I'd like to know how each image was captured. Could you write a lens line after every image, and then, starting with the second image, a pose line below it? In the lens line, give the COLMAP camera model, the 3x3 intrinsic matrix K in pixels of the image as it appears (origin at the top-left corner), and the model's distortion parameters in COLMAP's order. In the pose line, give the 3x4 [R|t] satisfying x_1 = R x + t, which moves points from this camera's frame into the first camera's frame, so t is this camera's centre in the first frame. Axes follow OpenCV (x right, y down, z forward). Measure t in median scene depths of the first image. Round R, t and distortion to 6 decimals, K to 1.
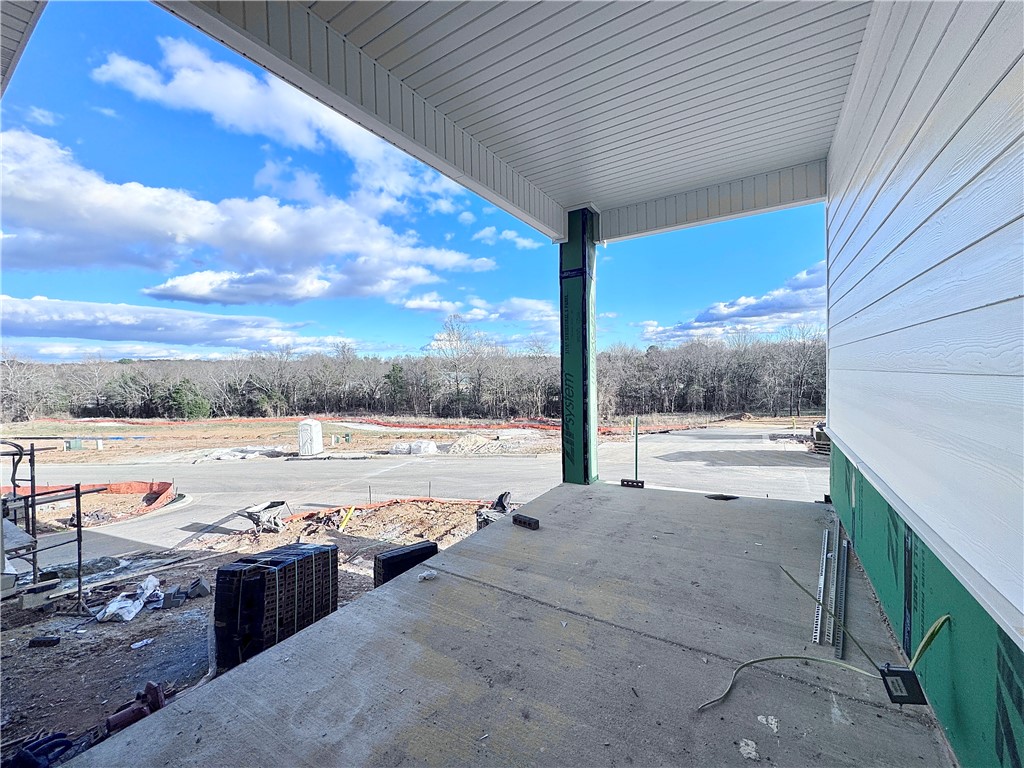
lens RADIAL K [[408.2, 0, 512.0], [0, 408.2, 384.0], [0, 0, 1]] dist [-0.001565, -0.000046]
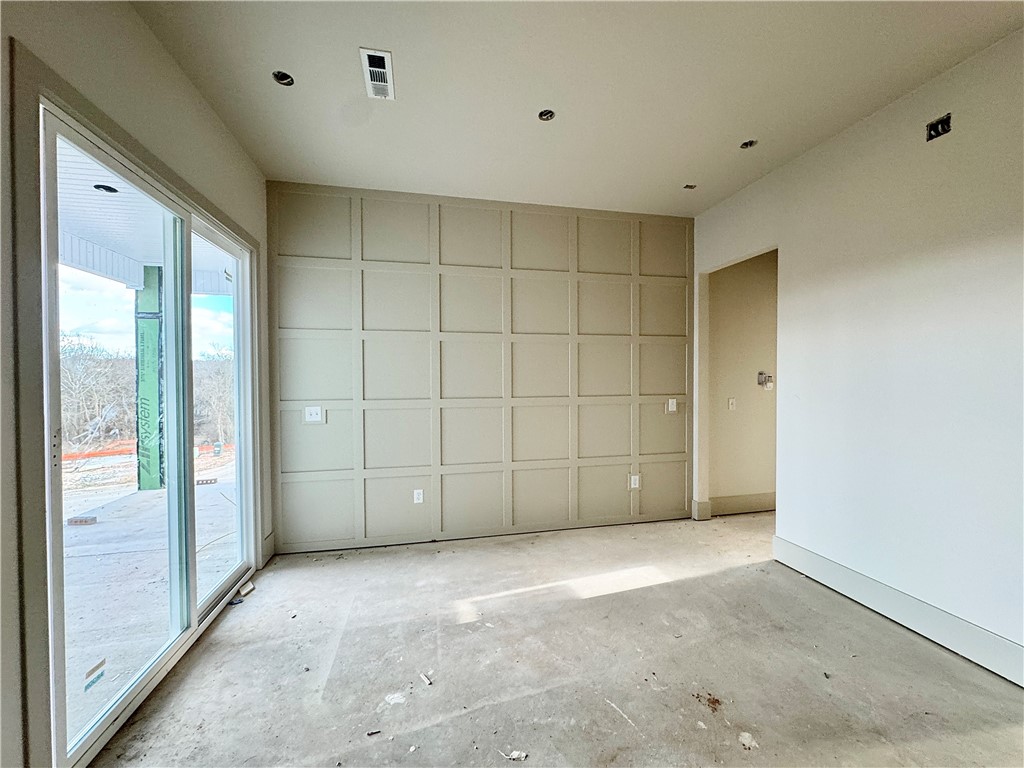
lens RADIAL K [[408.2, 0, 512.0], [0, 408.2, 384.0], [0, 0, 1]] dist [-0.001565, -0.000046]
pose [[0.714057, 0.005703, 0.700064, 0.070232], [0.008382, 0.999825, -0.016695, -0.038159], [-0.700037, 0.017789, 0.713885, -0.603817]]
